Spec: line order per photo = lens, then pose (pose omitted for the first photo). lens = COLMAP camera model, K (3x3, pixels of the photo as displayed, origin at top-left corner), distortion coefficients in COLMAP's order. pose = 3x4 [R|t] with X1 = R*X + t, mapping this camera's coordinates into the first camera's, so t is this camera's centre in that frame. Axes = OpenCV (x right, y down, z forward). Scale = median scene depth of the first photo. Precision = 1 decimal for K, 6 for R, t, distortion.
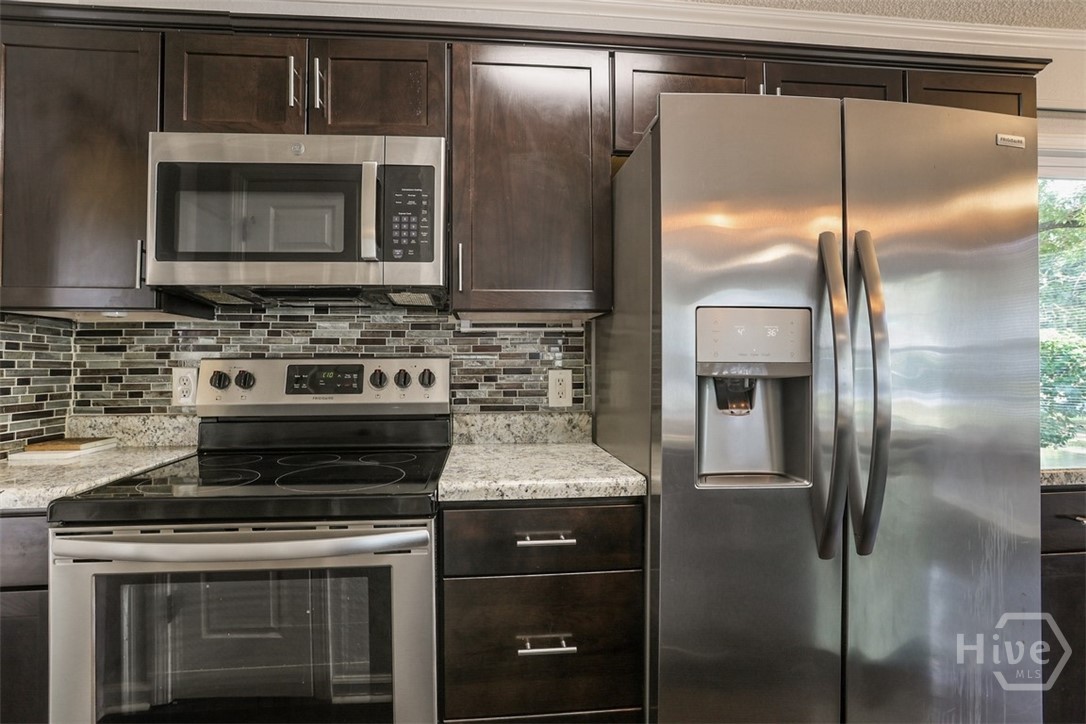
lens RADIAL K [[540.1, 0, 545.6], [0, 540.1, 350.1], [0, 0, 1]] dist [-0.072631, 0.035286]
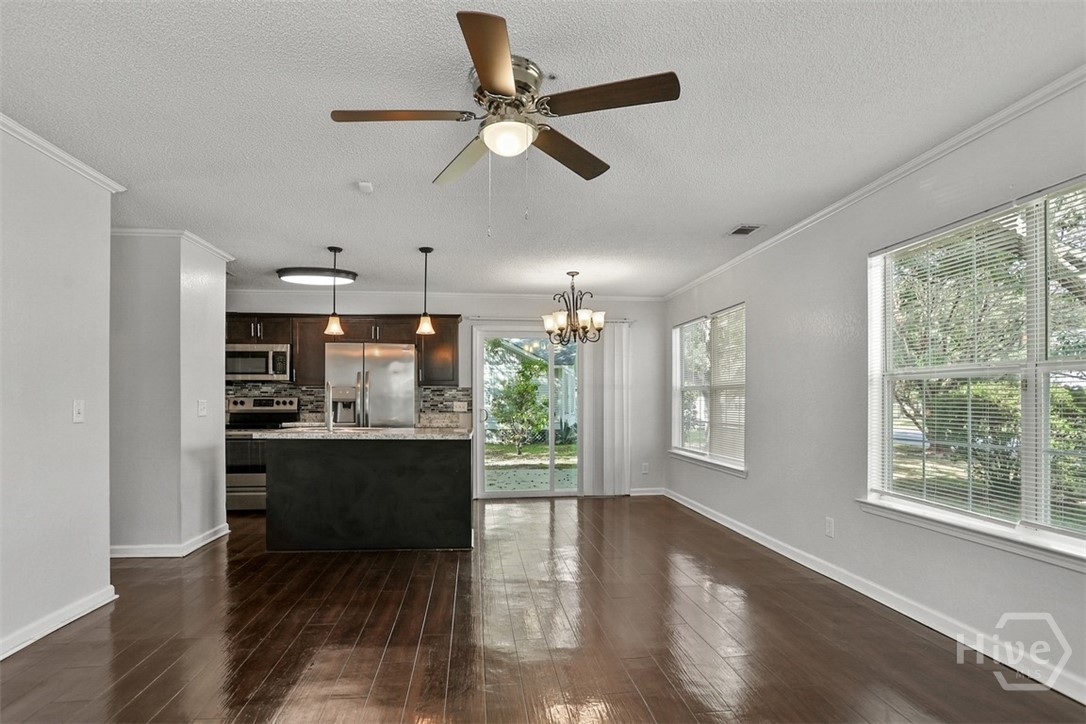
lens RADIAL K [[537.5, 0, 542.4], [0, 537.5, 401.9], [0, 0, 1]] dist [-0.072707, 0.035046]
pose [[0.999887, 0.002830, 0.014745, 1.460965], [-0.003181, 0.999712, 0.023806, -0.045749], [-0.014673, -0.023851, 0.999608, -2.680651]]
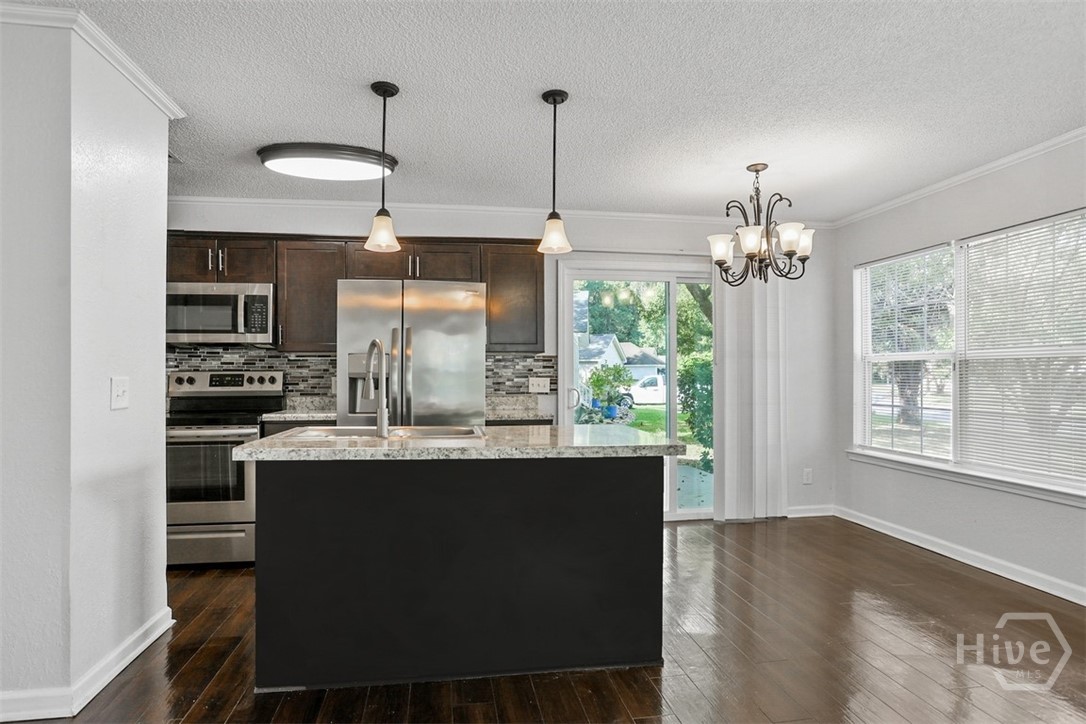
lens RADIAL K [[592.1, 0, 543.0], [0, 592.1, 368.1], [0, 0, 1]] dist [-0.044435, 0.002094]
pose [[0.998398, 0.001518, 0.056569, 0.789666], [-0.002074, 0.999950, 0.009766, -0.025026], [-0.056552, -0.009868, 0.998351, -1.558843]]
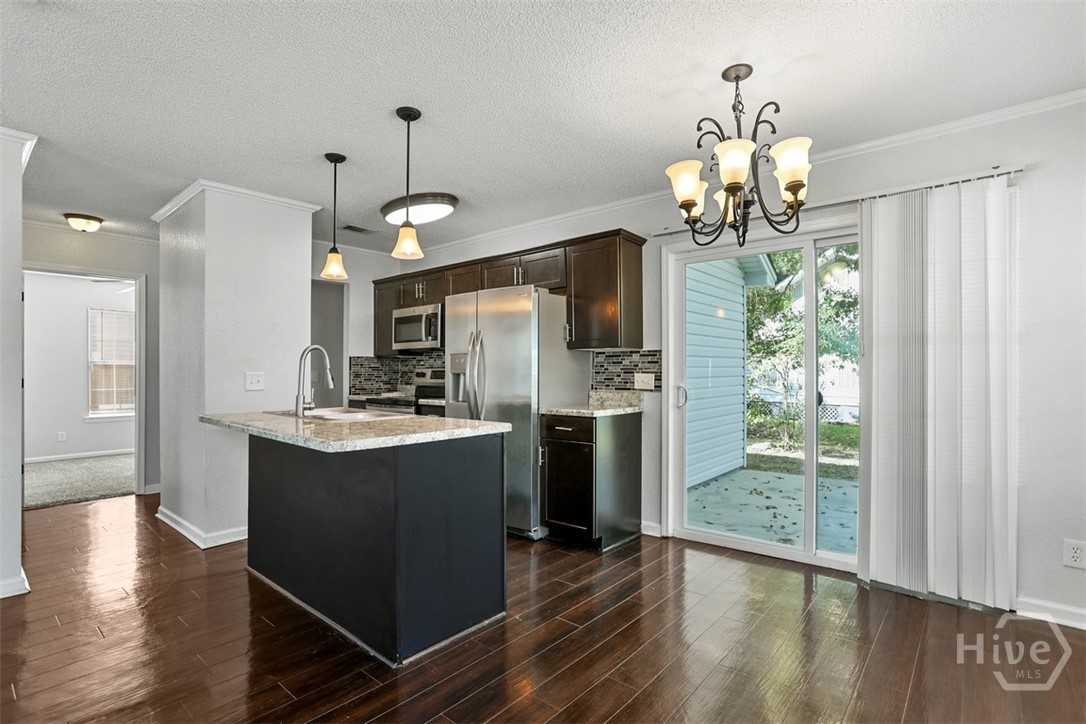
lens RADIAL K [[530.7, 0, 543.7], [0, 530.7, 370.2], [0, 0, 1]] dist [-0.045261, 0.018557]
pose [[0.693467, 0.000357, -0.720488, 2.306181], [0.015262, 0.999768, 0.015184, -0.010479], [0.720327, -0.021526, 0.693301, -0.753439]]
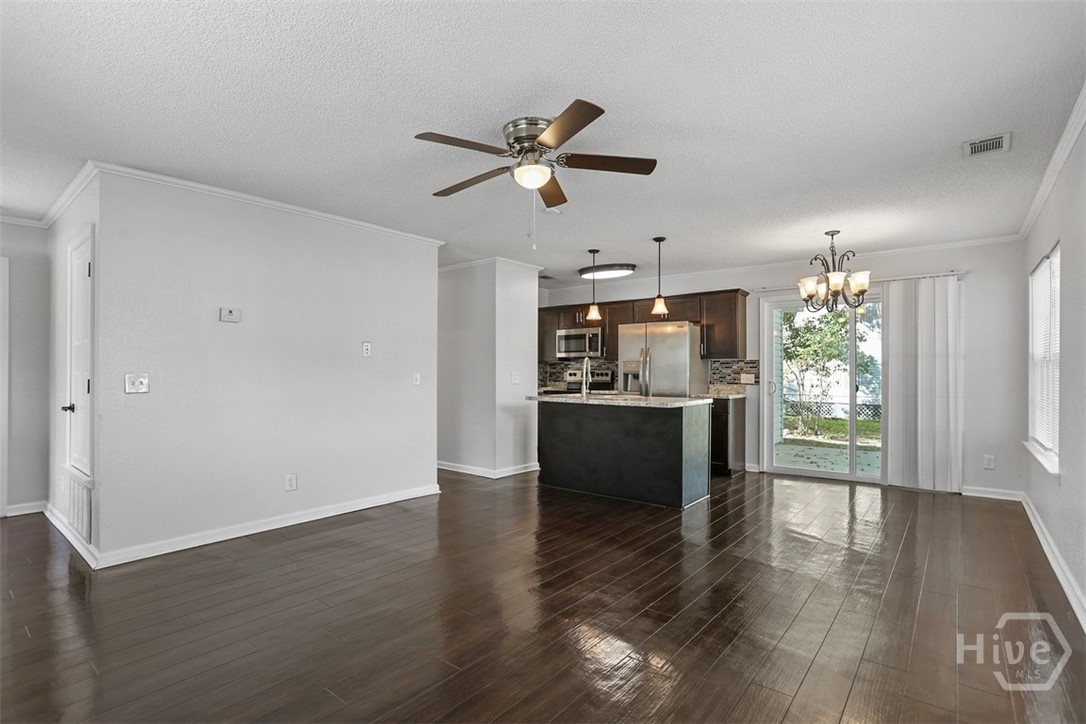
lens RADIAL K [[530.7, 0, 543.7], [0, 530.7, 370.2], [0, 0, 1]] dist [-0.045261, 0.018557]
pose [[0.713017, 0.001142, -0.701146, 2.561063], [0.011522, 0.999845, 0.013345, -0.049359], [0.701053, -0.017594, 0.712893, -2.586370]]
